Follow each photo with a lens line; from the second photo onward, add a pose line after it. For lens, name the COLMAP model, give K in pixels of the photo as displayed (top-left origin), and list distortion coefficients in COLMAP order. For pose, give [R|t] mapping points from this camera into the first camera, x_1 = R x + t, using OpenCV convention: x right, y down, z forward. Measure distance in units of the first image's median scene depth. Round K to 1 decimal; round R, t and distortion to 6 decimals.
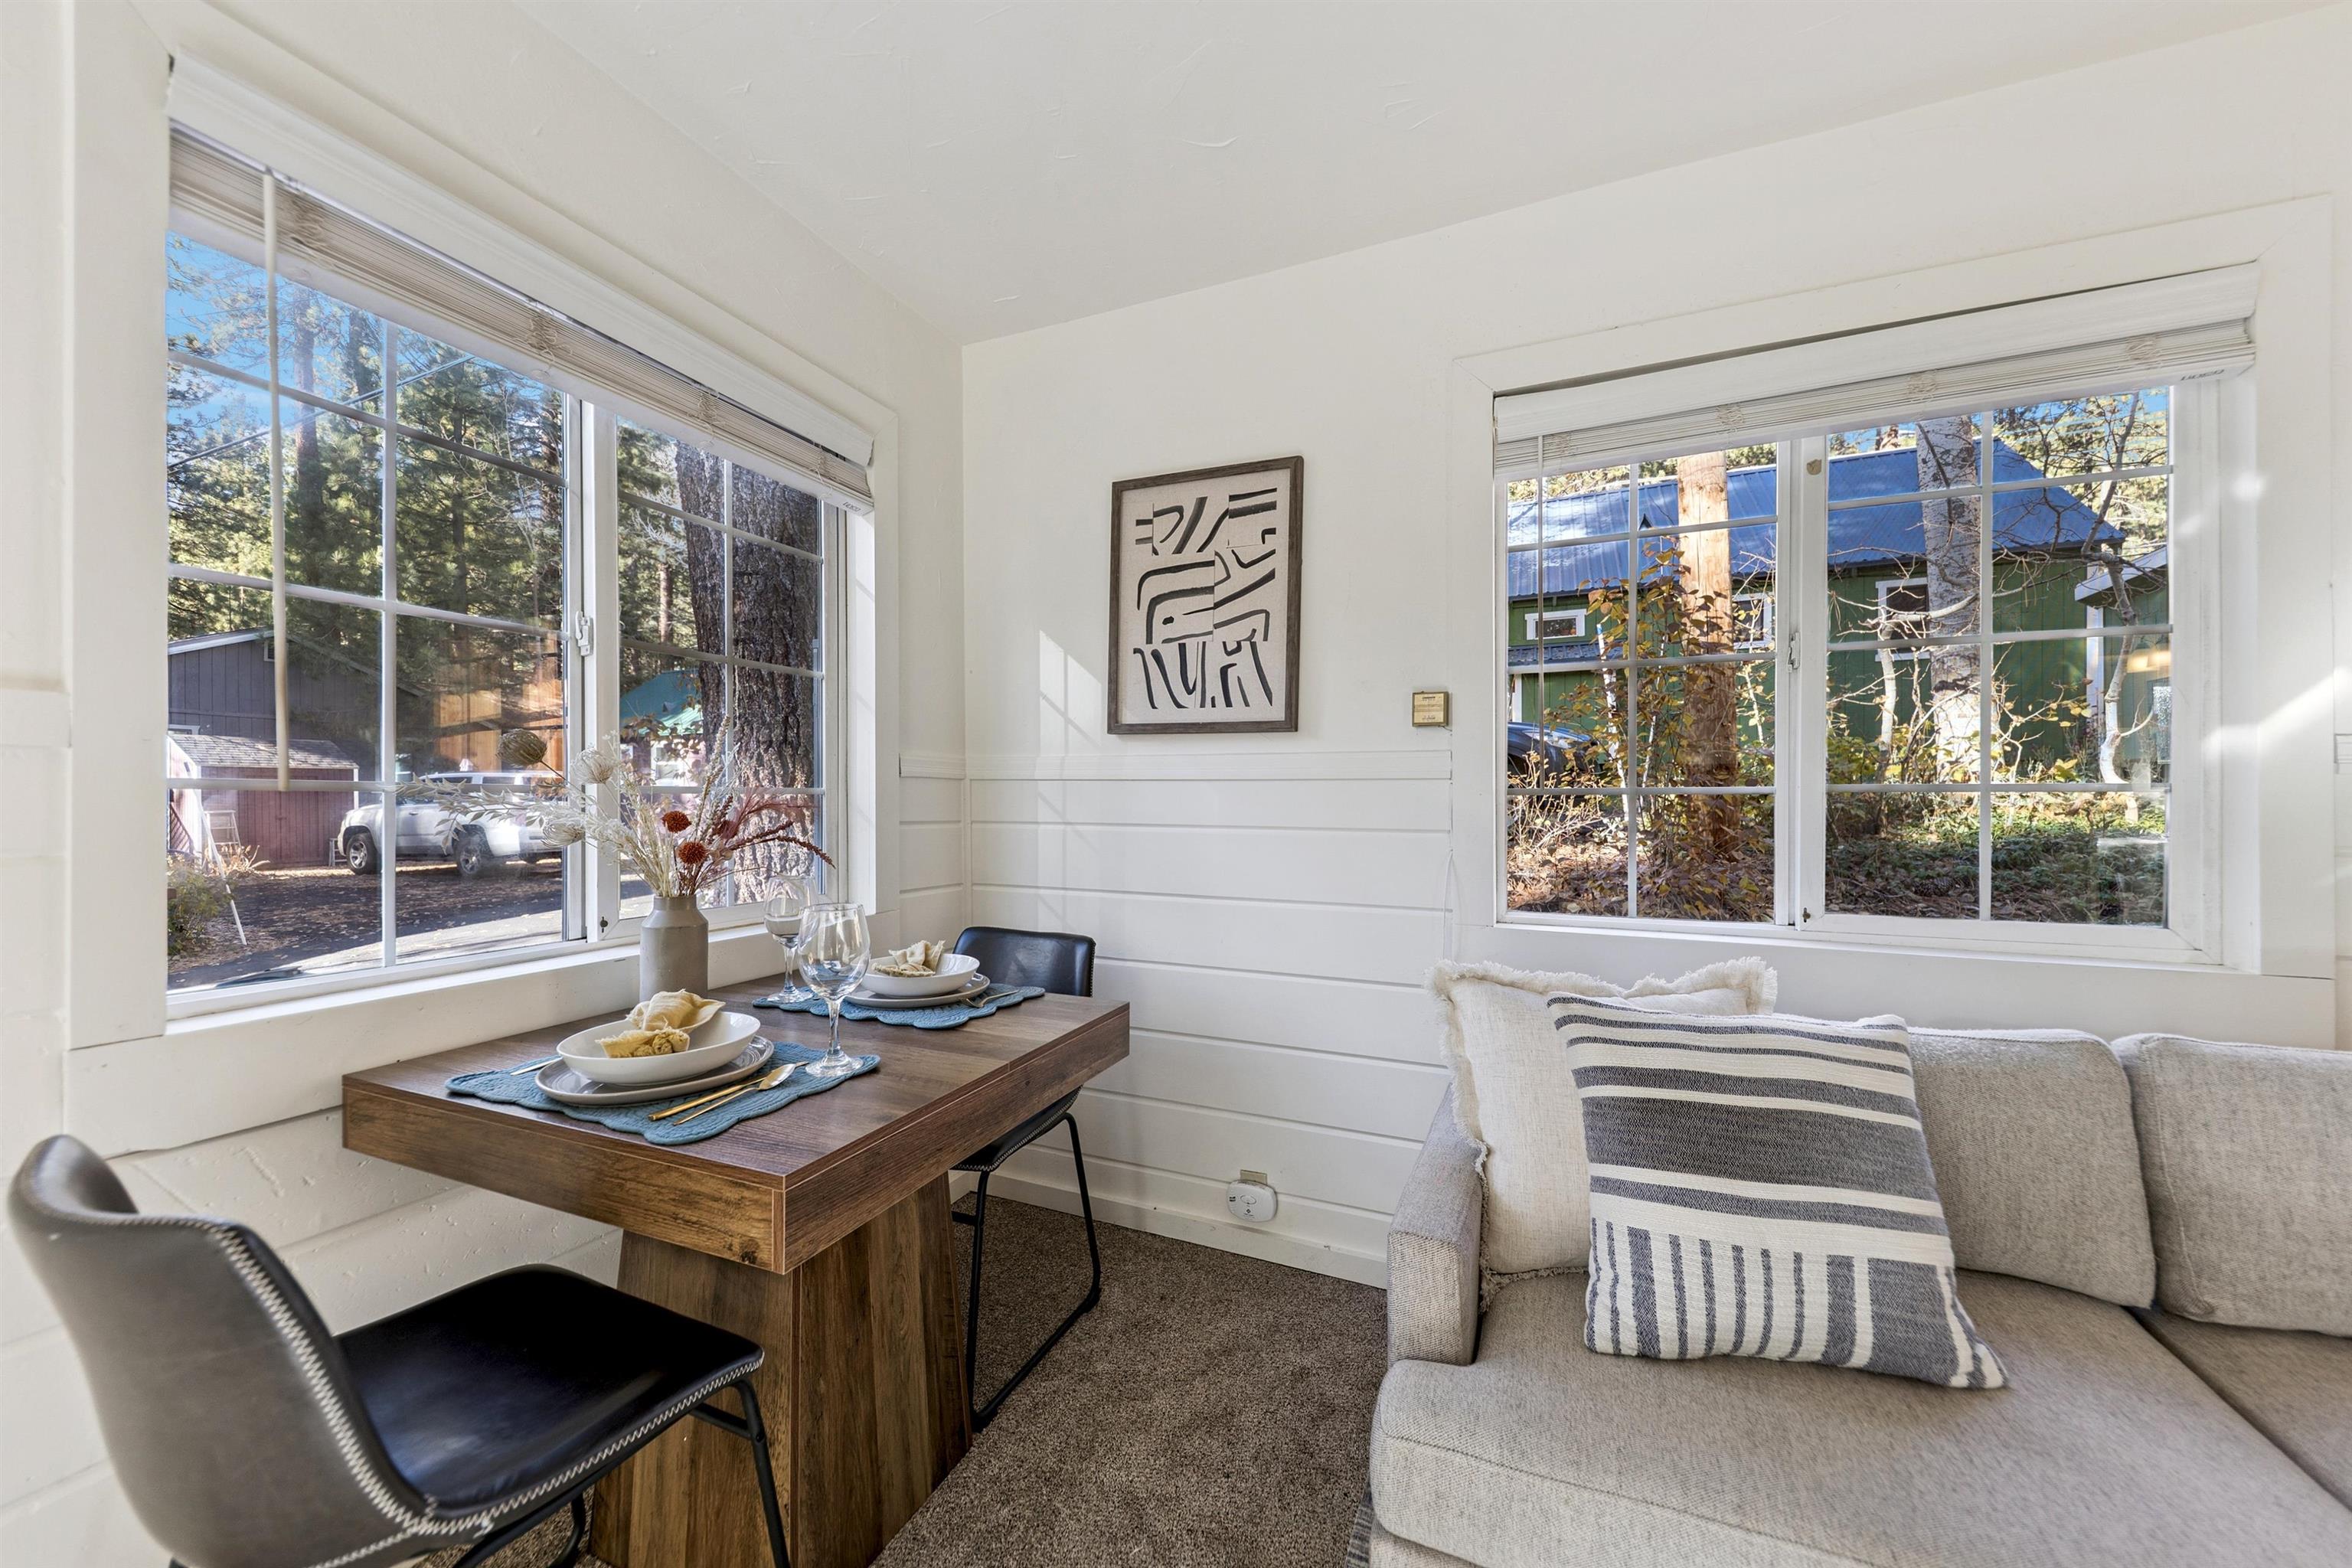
lens RADIAL K [[846.0, 0, 1198.2], [0, 846.0, 798.8], [0, 0, 1]] dist [0.005300, -0.000158]
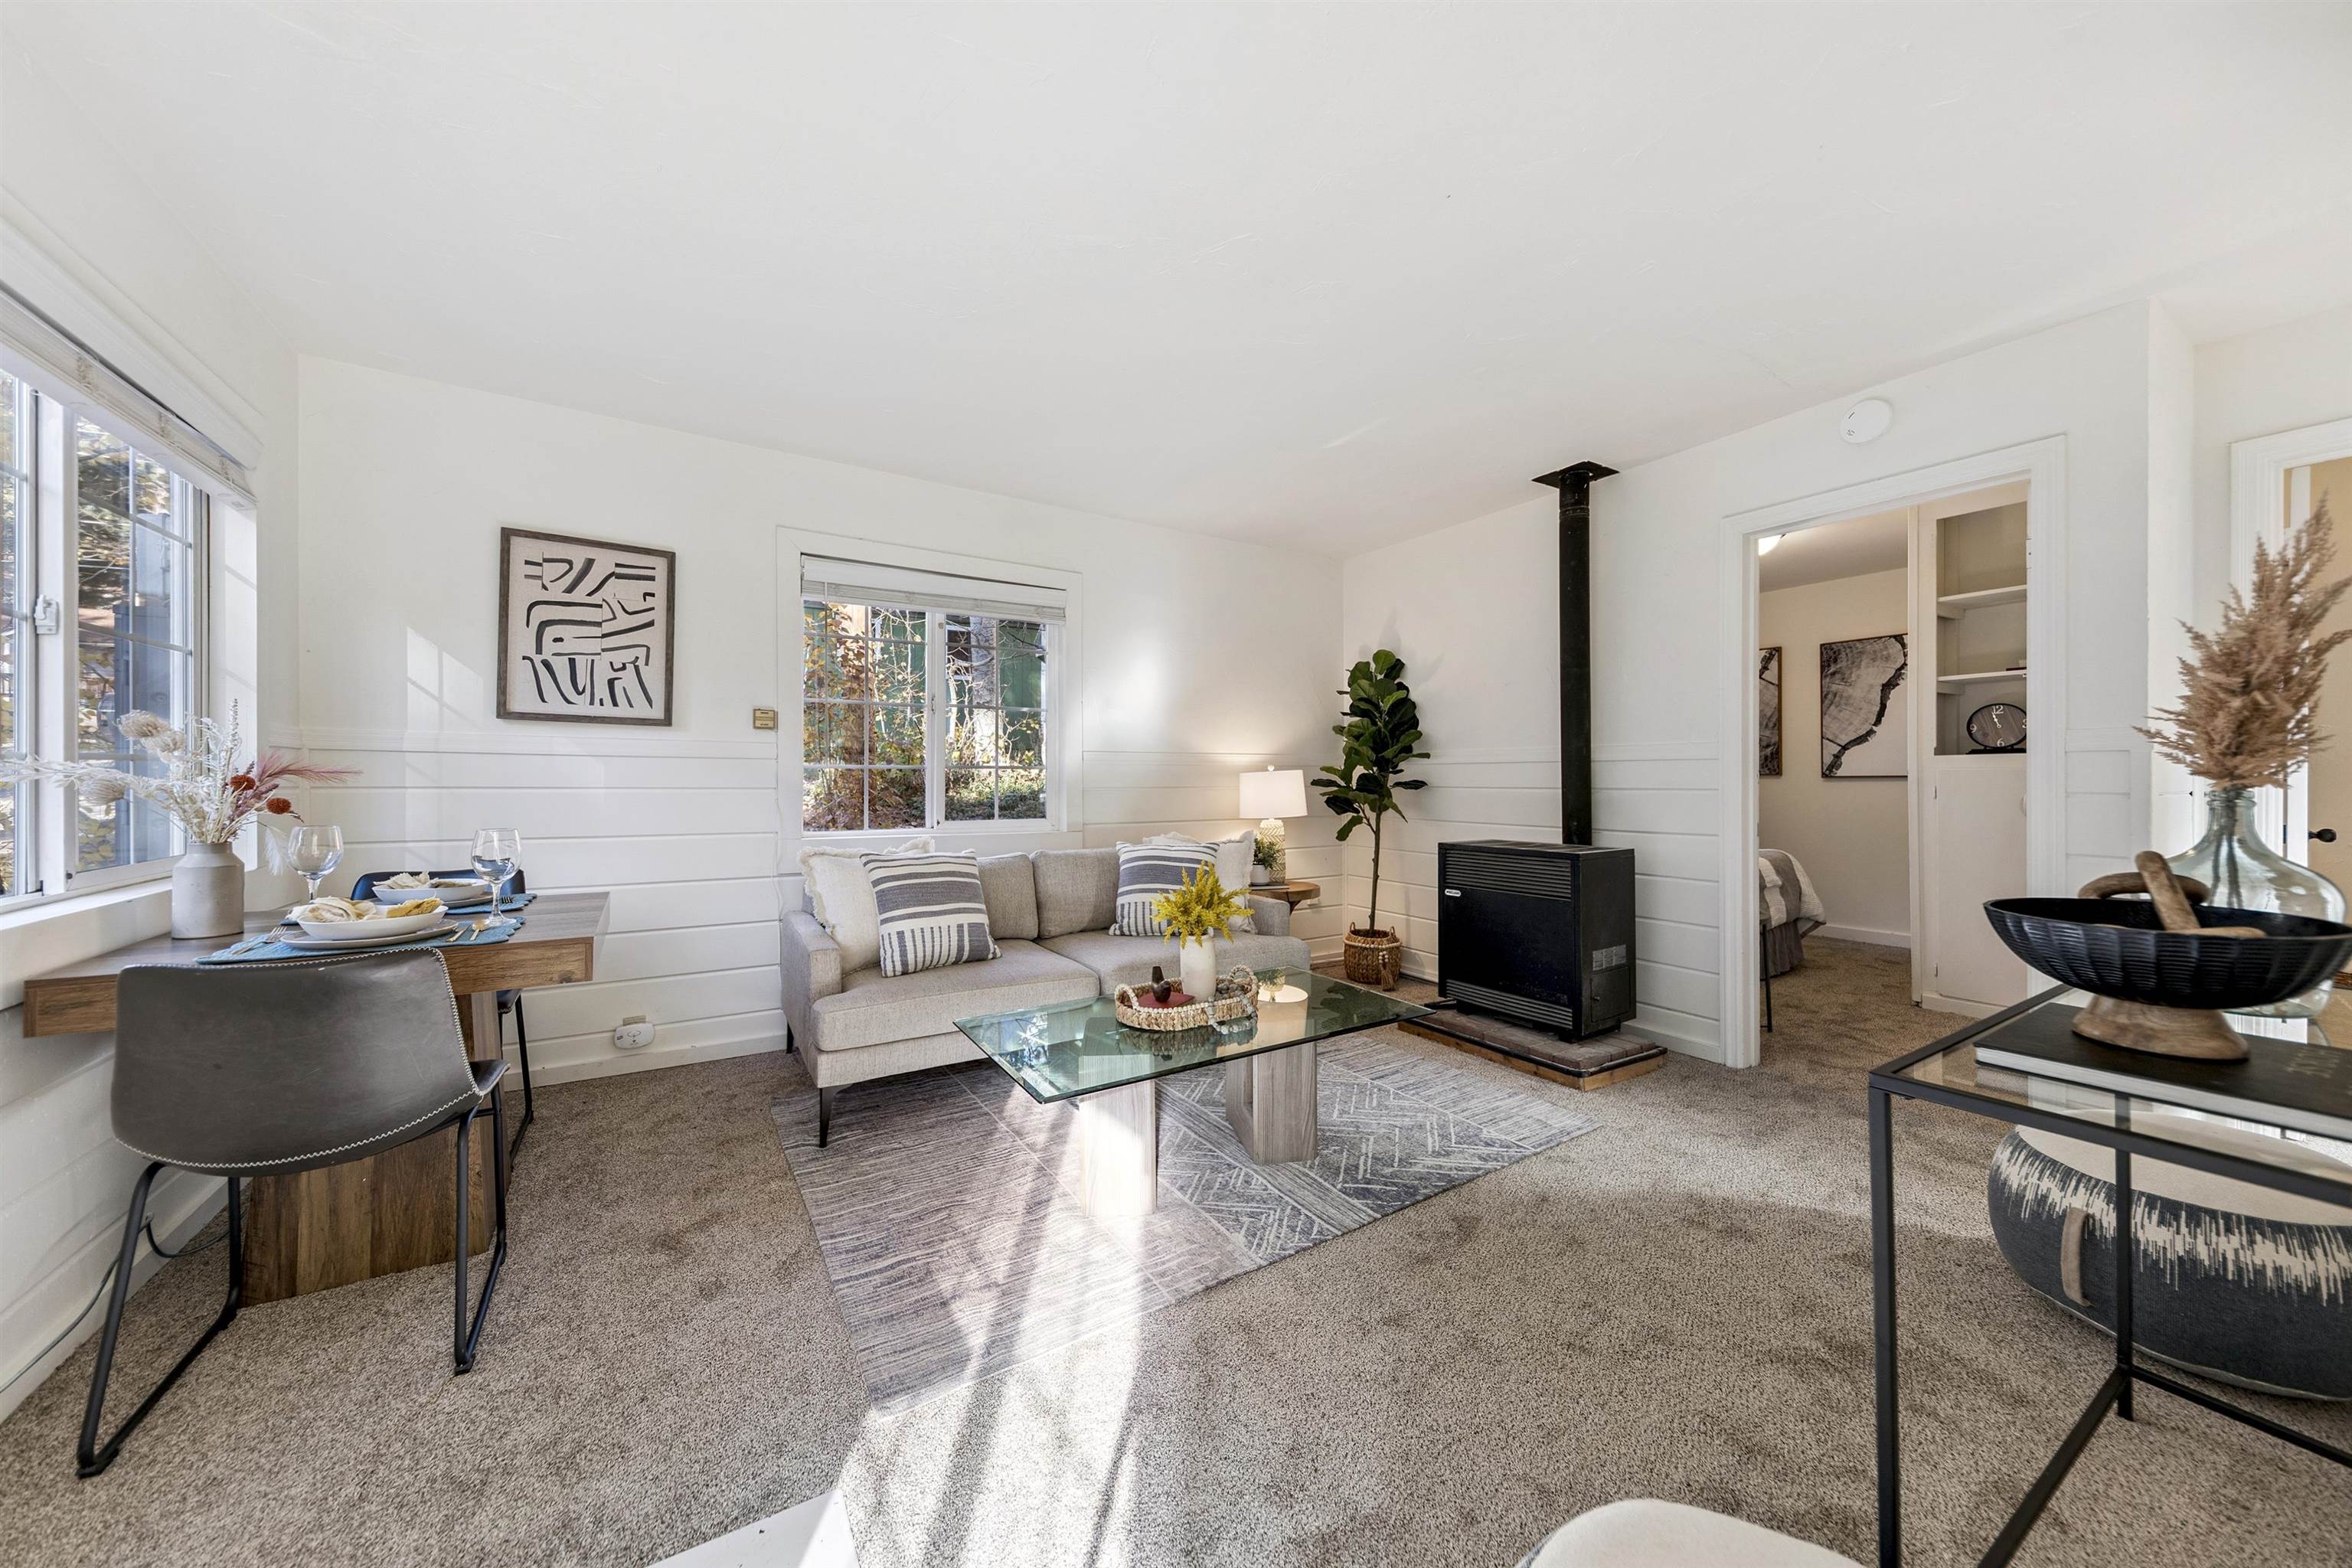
lens RADIAL K [[846.0, 0, 1171.1], [0, 846.0, 776.7], [0, 0, 1]] dist [0.005300, -0.000158]
pose [[0.580797, 0.000907, 0.814048, -0.599570], [-0.004879, 0.999985, 0.002367, 0.005764], [-0.814034, -0.005346, 0.580792, -0.644109]]
